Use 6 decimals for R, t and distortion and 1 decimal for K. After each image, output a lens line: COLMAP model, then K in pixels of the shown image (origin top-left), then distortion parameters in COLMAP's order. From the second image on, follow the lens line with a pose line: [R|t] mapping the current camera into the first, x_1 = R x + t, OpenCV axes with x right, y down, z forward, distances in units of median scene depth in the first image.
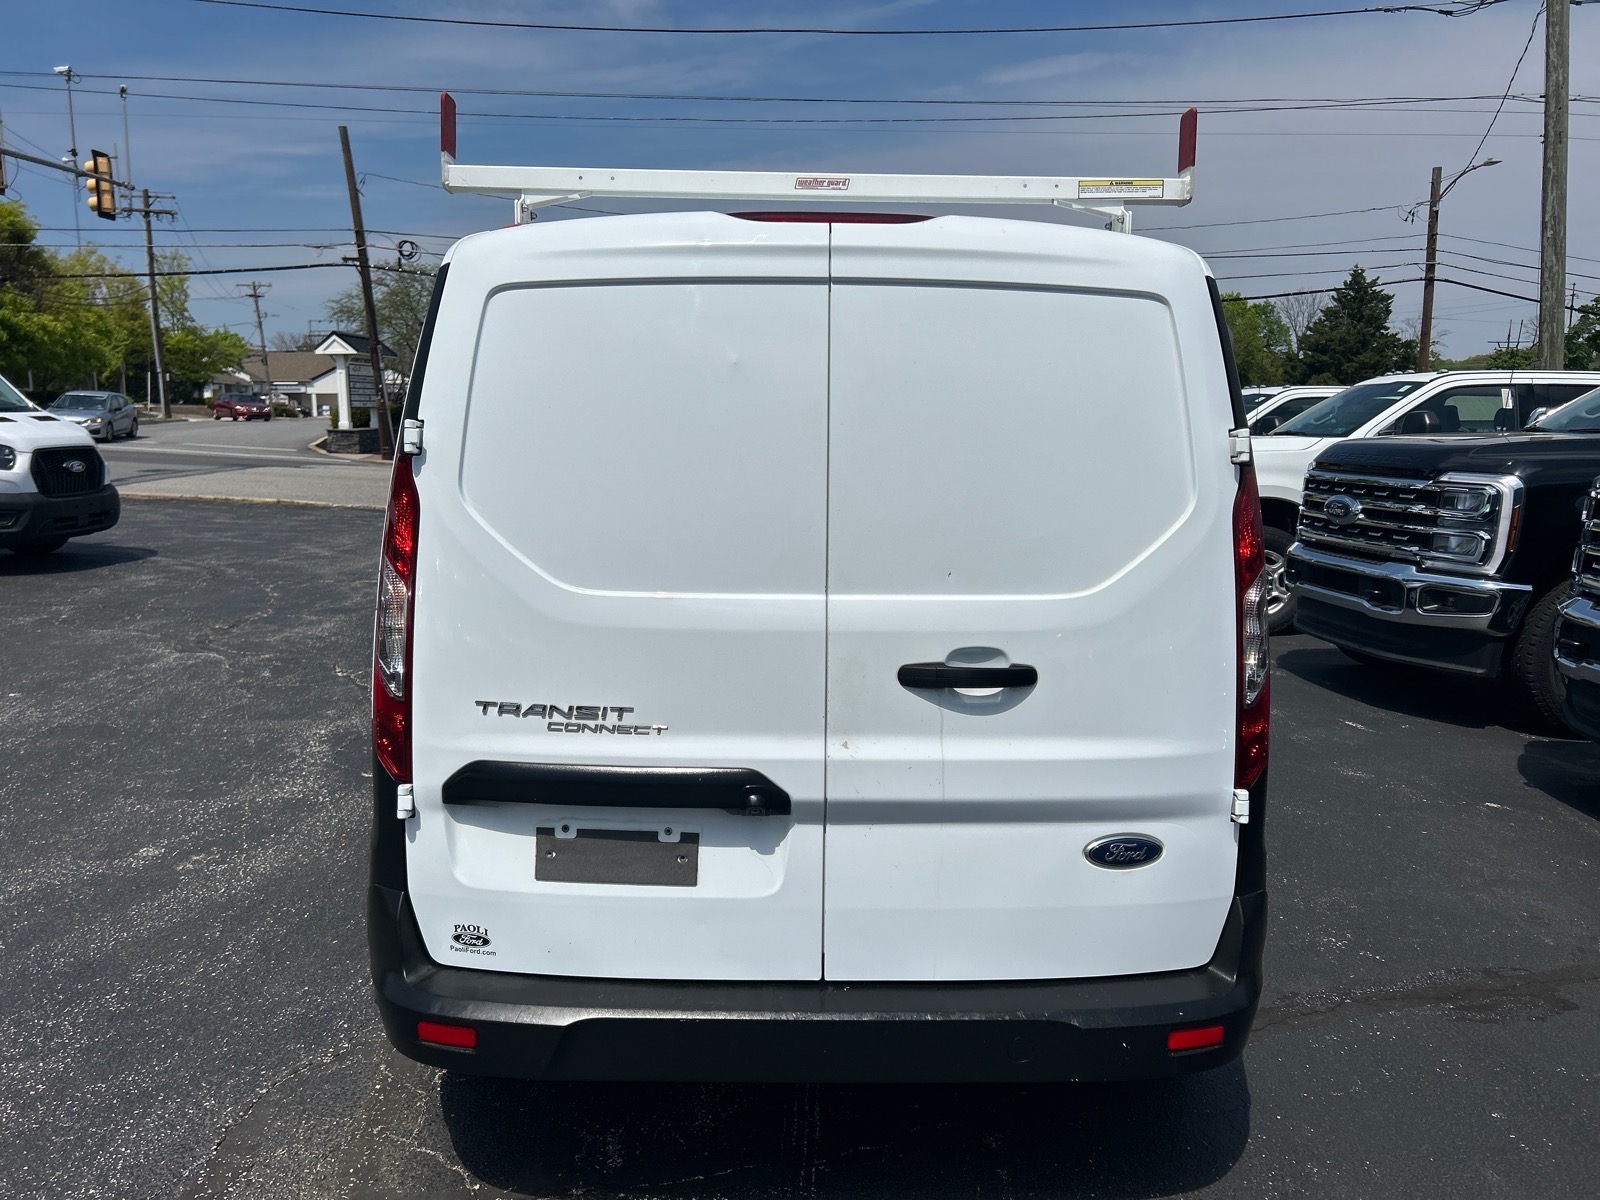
lens RADIAL K [[1200.9, 0, 795.9], [0, 1200.9, 607.5], [0, 0, 1]] dist [0.053015, -0.063090]
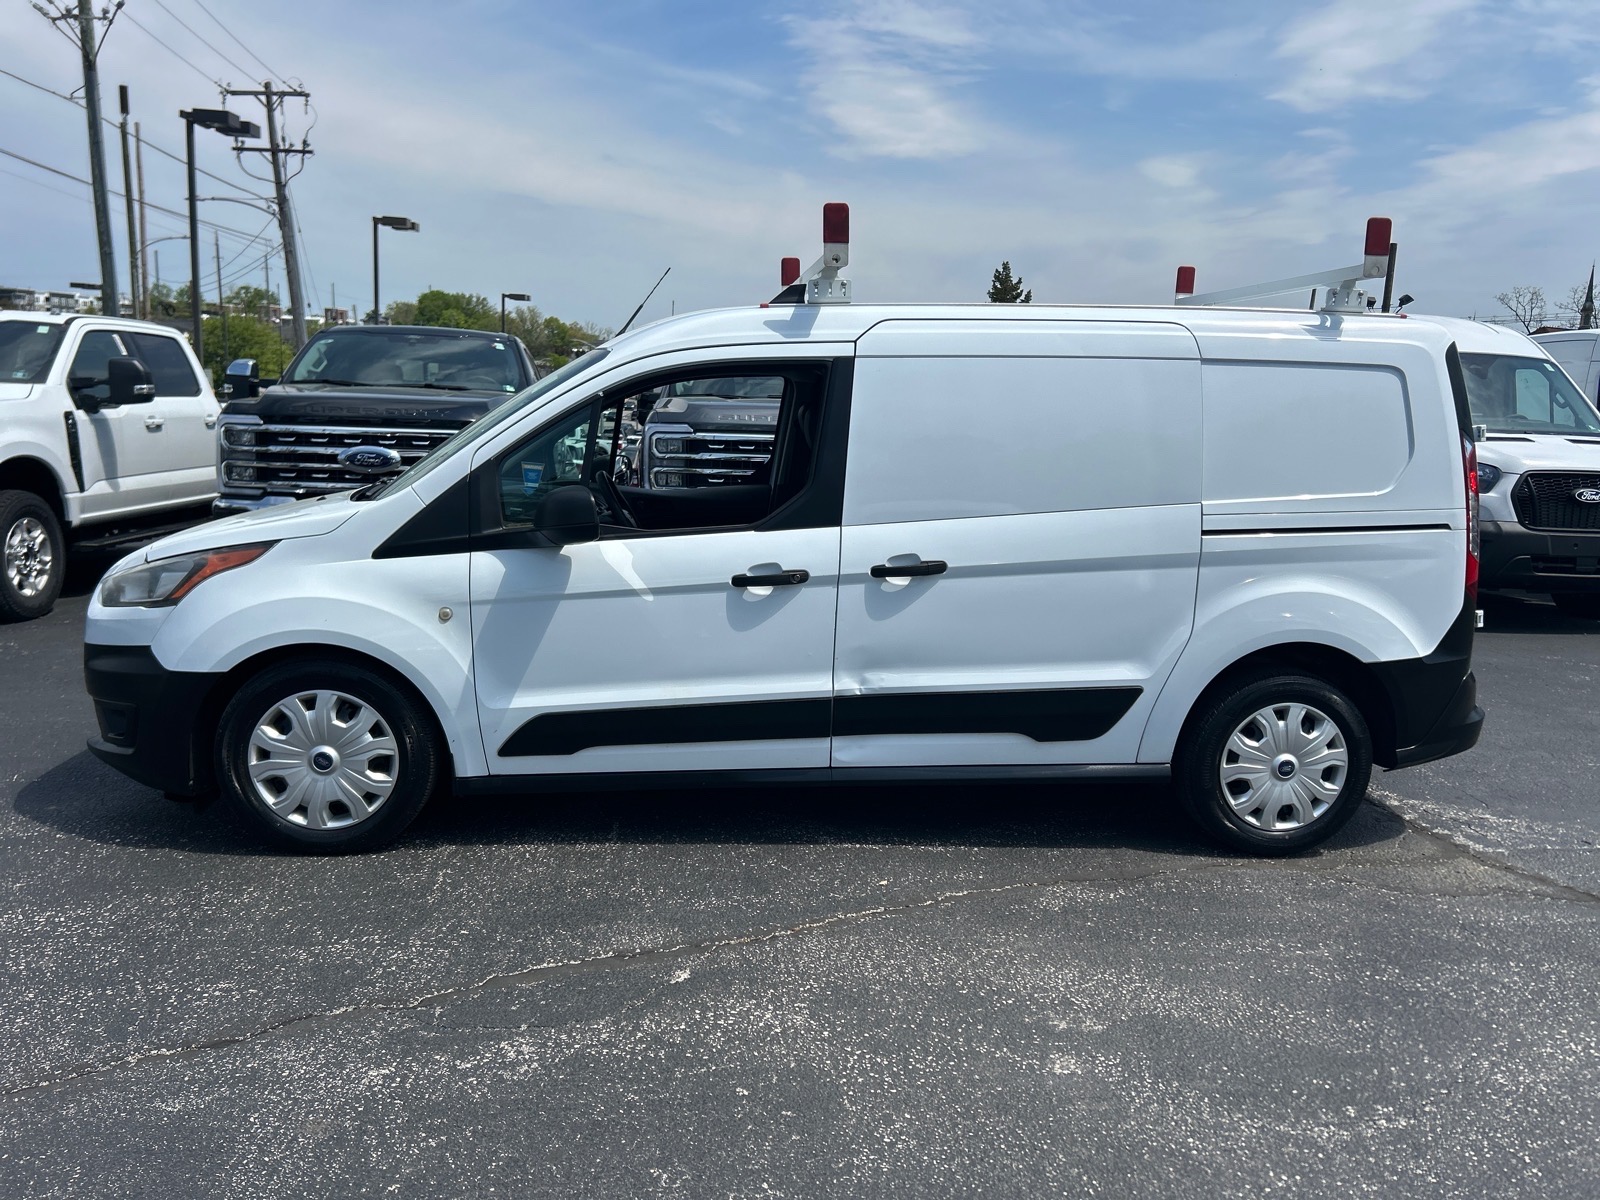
lens RADIAL K [[1216.5, 0, 806.4], [0, 1216.5, 603.0], [0, 0, 1]] dist [0.054555, -0.061294]
pose [[-0.086220, -0.179753, 0.979926, -1.333089], [0.119621, 0.974605, 0.189302, -0.227874], [-0.989069, 0.133541, -0.062528, 1.342626]]
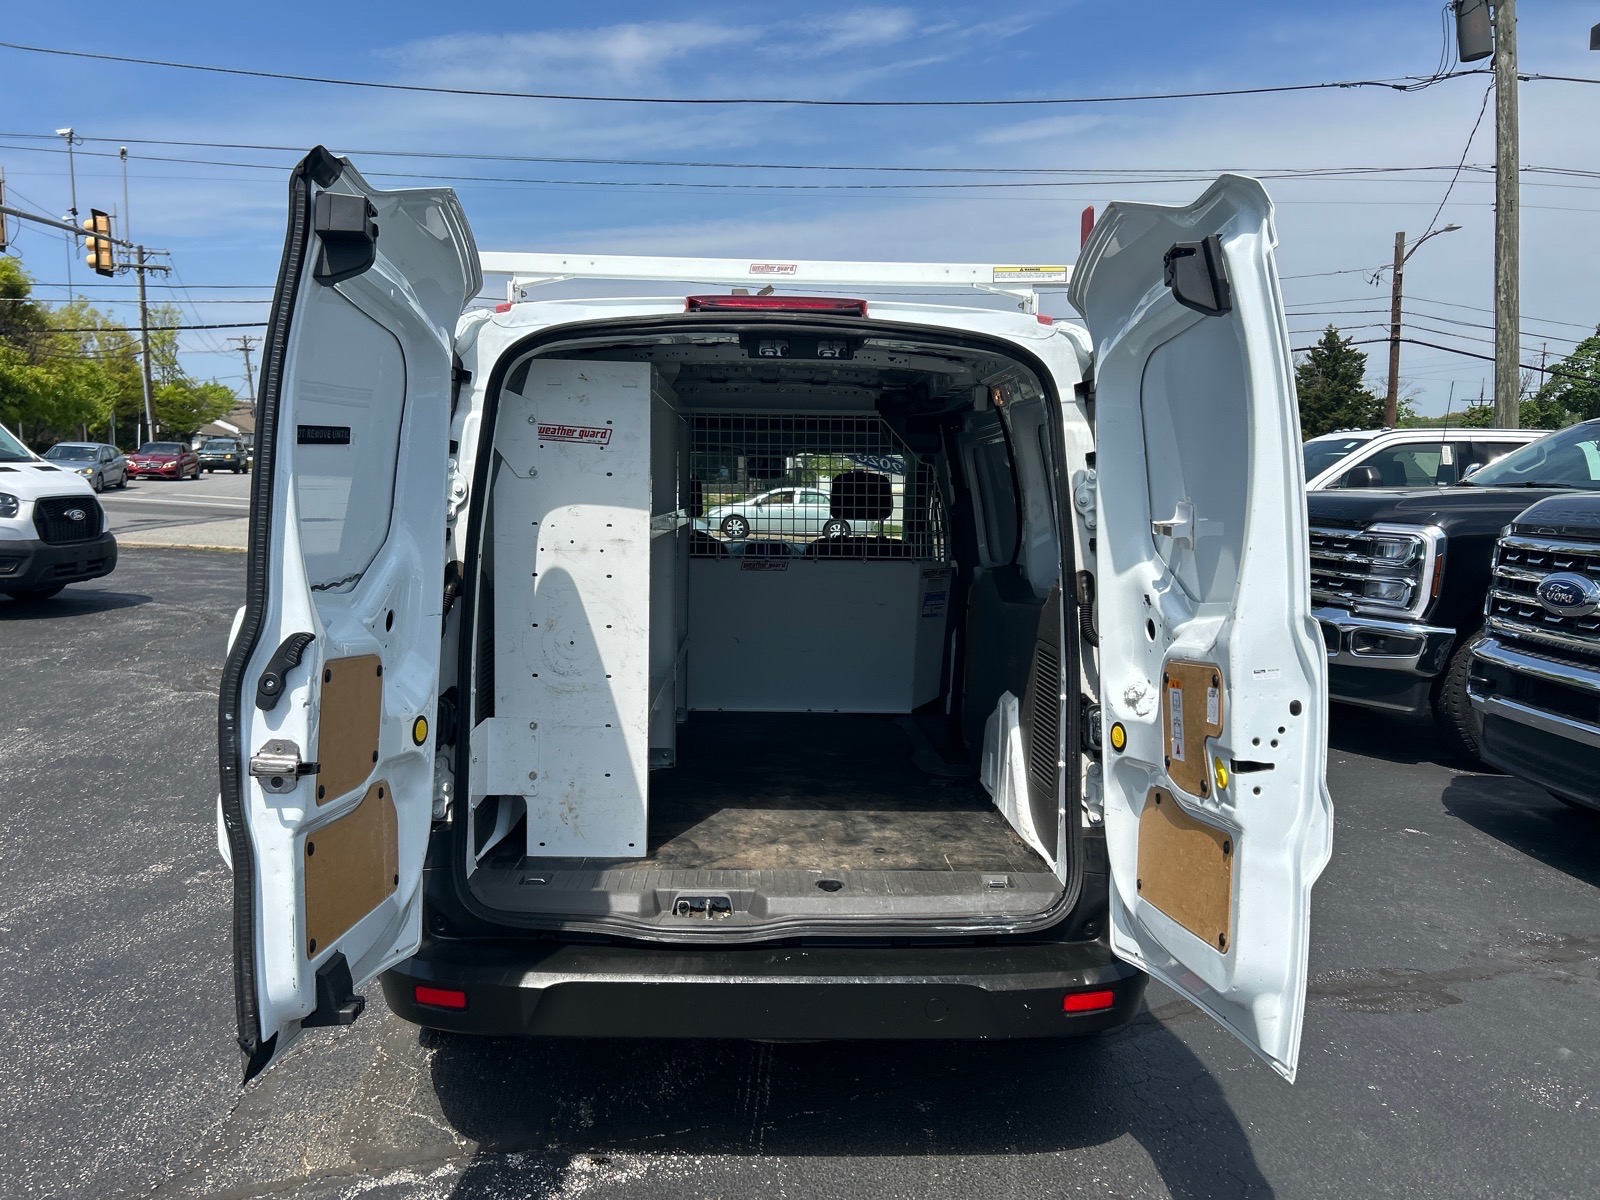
lens RADIAL K [[1198.3, 0, 791.3], [0, 1198.3, 607.5], [0, 0, 1]] dist [0.052256, -0.059695]
pose [[0.999954, 0.002678, 0.009259, 0.020678], [-0.002275, 0.999061, -0.043275, 0.018105], [-0.009366, 0.043252, 0.999020, -0.102333]]
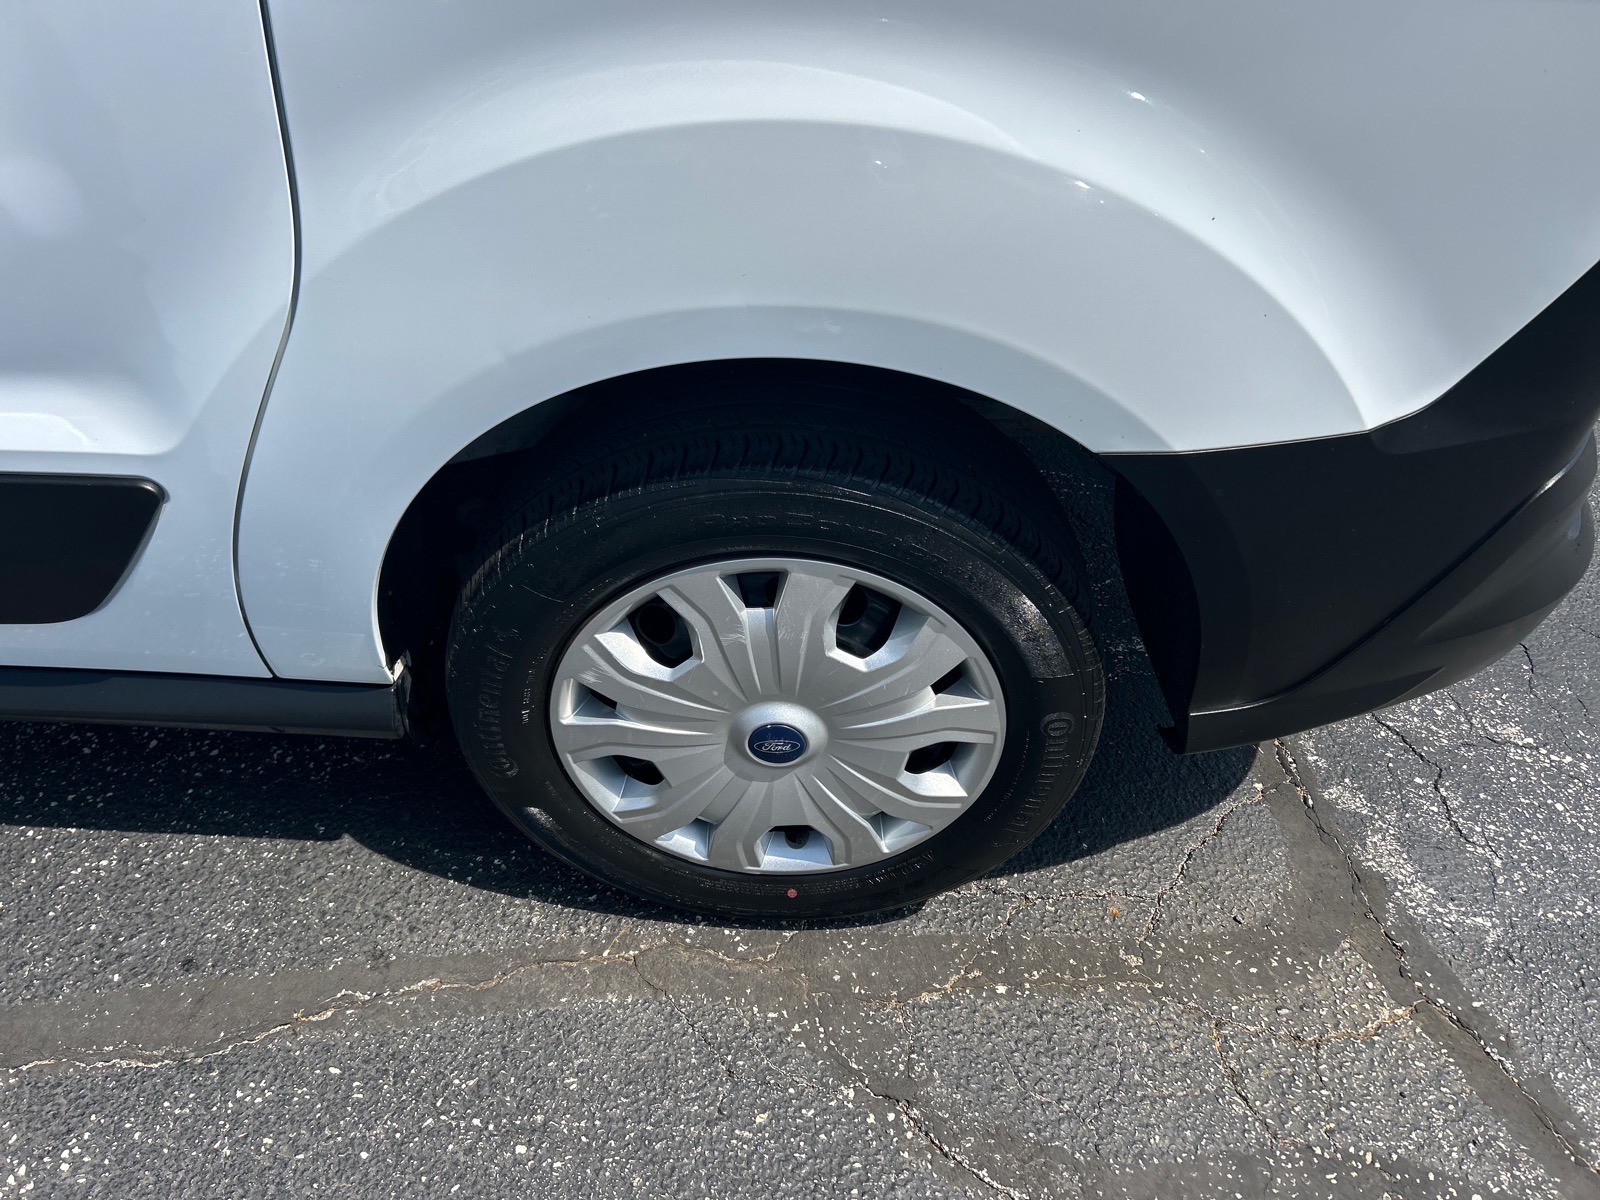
lens RADIAL K [[1208.6, 0, 800.0], [0, 1208.6, 600.0], [0, 0, 1]] dist [0.024474, -0.013578]
pose [[0.043874, -0.664083, 0.746370, -0.476556], [0.096652, 0.746406, 0.658434, -0.047587], [-0.994351, 0.043250, 0.096933, 0.796213]]
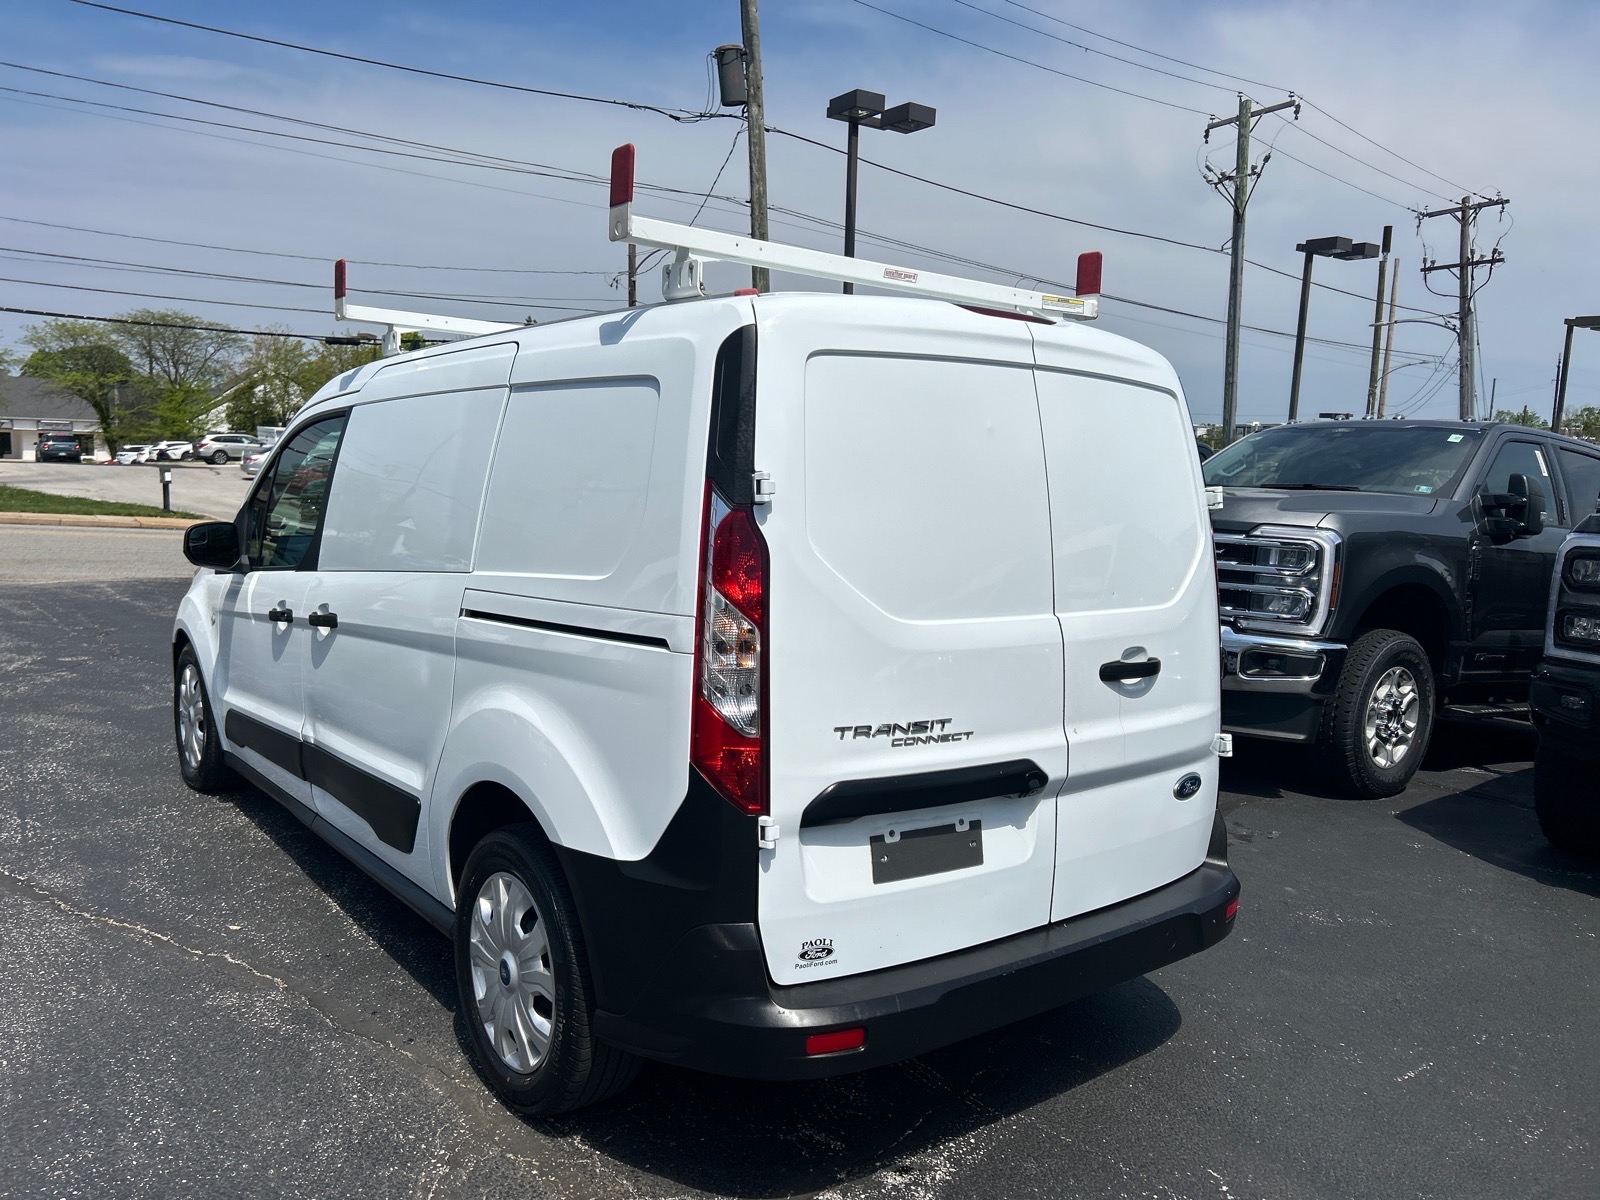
lens RADIAL K [[1200.9, 0, 795.9], [0, 1200.9, 607.5], [0, 0, 1]] dist [0.053015, -0.063090]
pose [[0.797282, -0.047848, 0.601708, -0.562342], [0.064179, 0.997922, -0.005685, -0.016222], [-0.600186, 0.043150, 0.798696, 0.088493]]
